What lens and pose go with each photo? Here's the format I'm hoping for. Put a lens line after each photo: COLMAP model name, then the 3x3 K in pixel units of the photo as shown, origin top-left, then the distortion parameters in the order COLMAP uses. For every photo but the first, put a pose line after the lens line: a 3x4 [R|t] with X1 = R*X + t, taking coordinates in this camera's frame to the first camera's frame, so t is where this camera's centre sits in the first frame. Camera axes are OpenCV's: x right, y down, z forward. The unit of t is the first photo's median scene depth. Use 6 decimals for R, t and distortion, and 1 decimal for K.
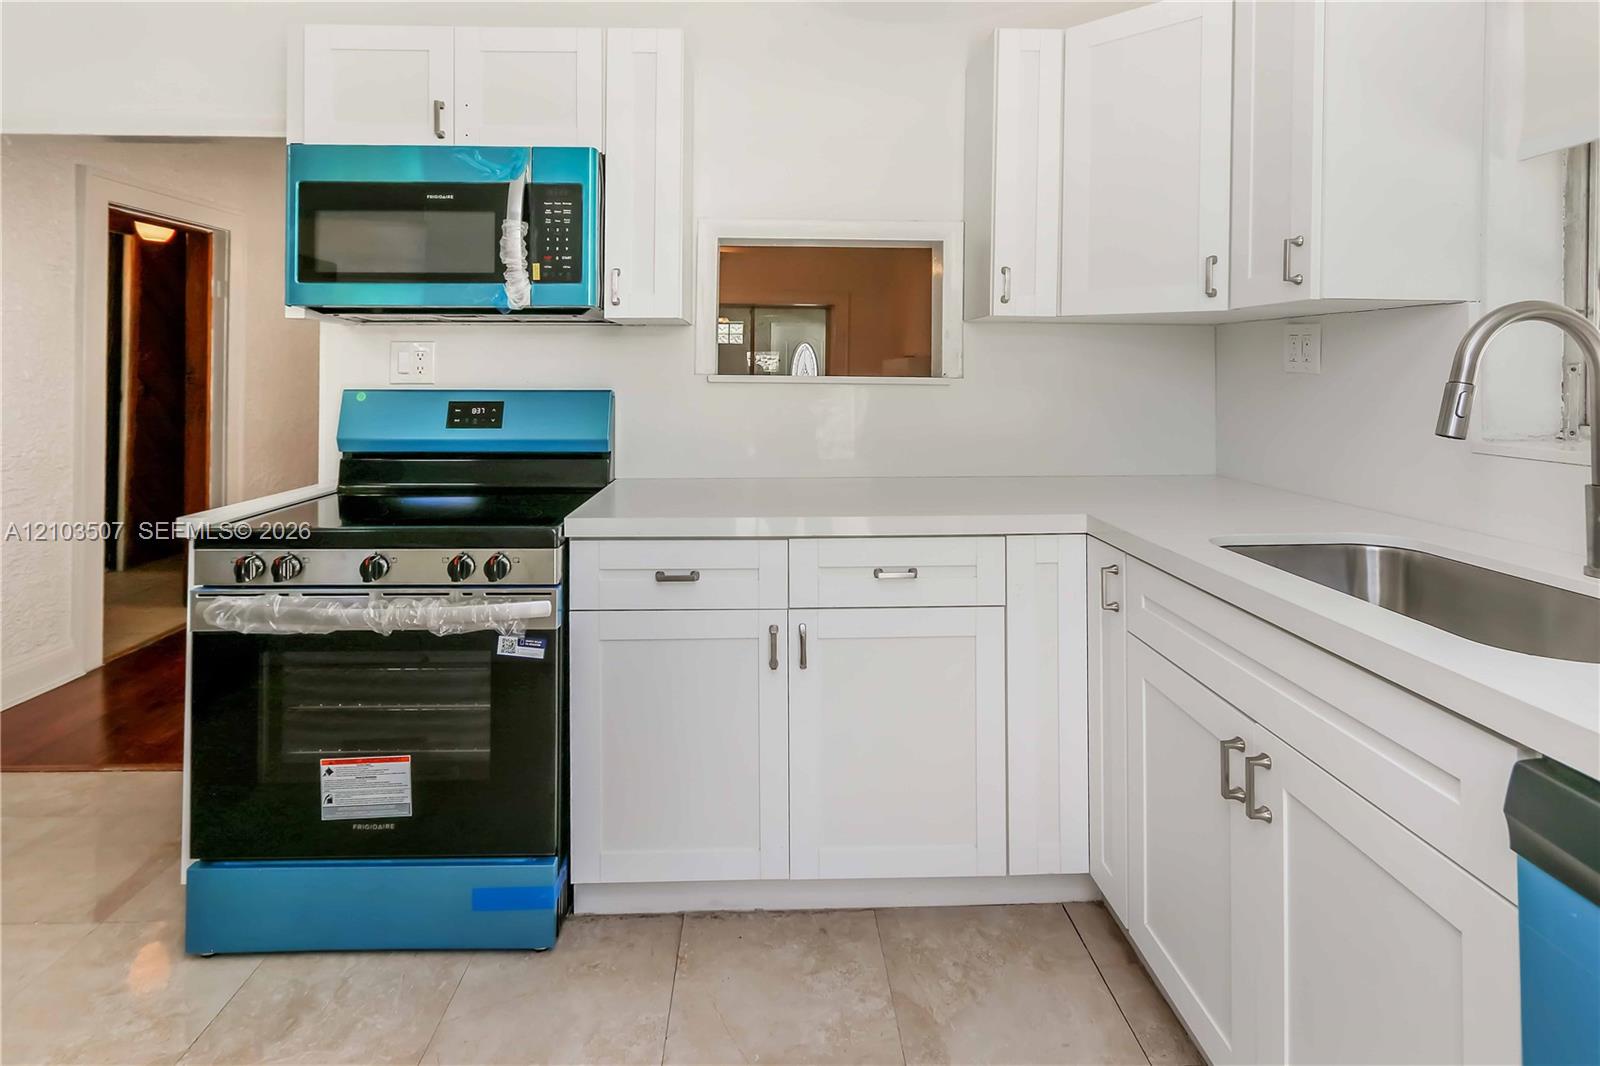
lens RADIAL K [[878.6, 0, 800.0], [0, 878.6, 533.0], [0, 0, 1]] dist [-0.001175, -0.000914]
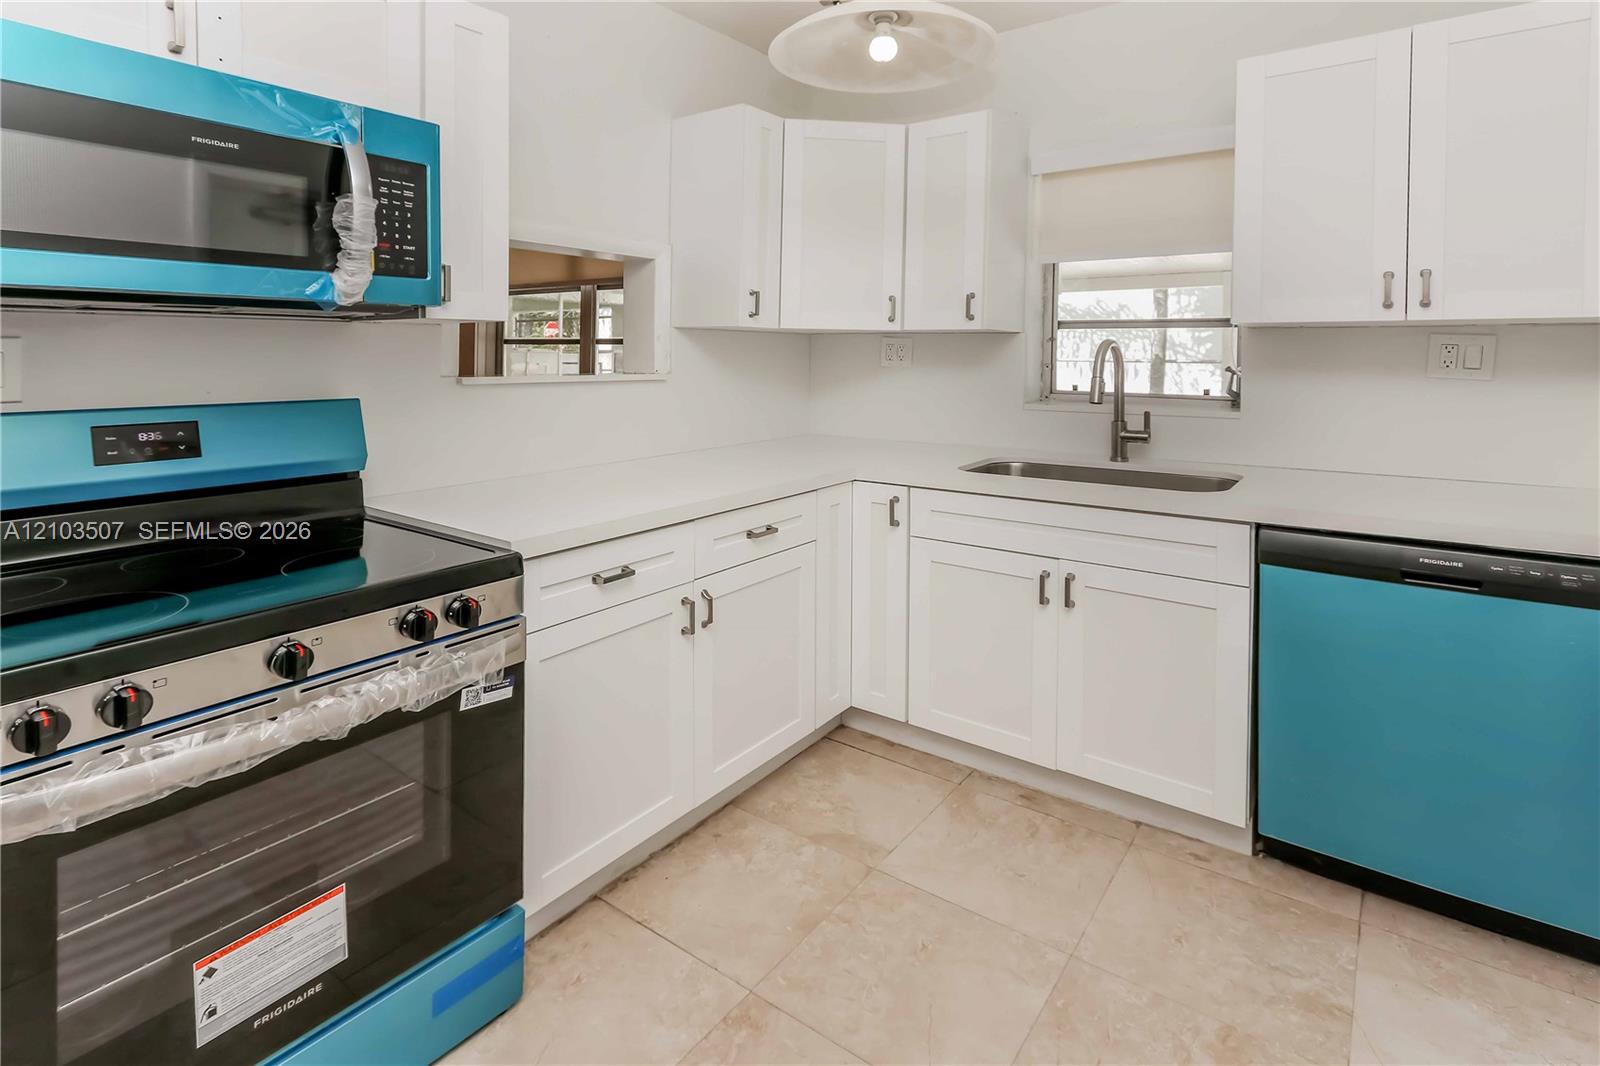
lens RADIAL K [[749.5, 0, 798.8], [0, 749.5, 524.2], [0, 0, 1]] dist [0.001208, -0.000269]
pose [[0.608823, -0.181370, 0.772295, -0.649513], [0.143776, 0.982619, 0.117421, -0.079027], [-0.780168, 0.039549, 0.624318, 0.255601]]
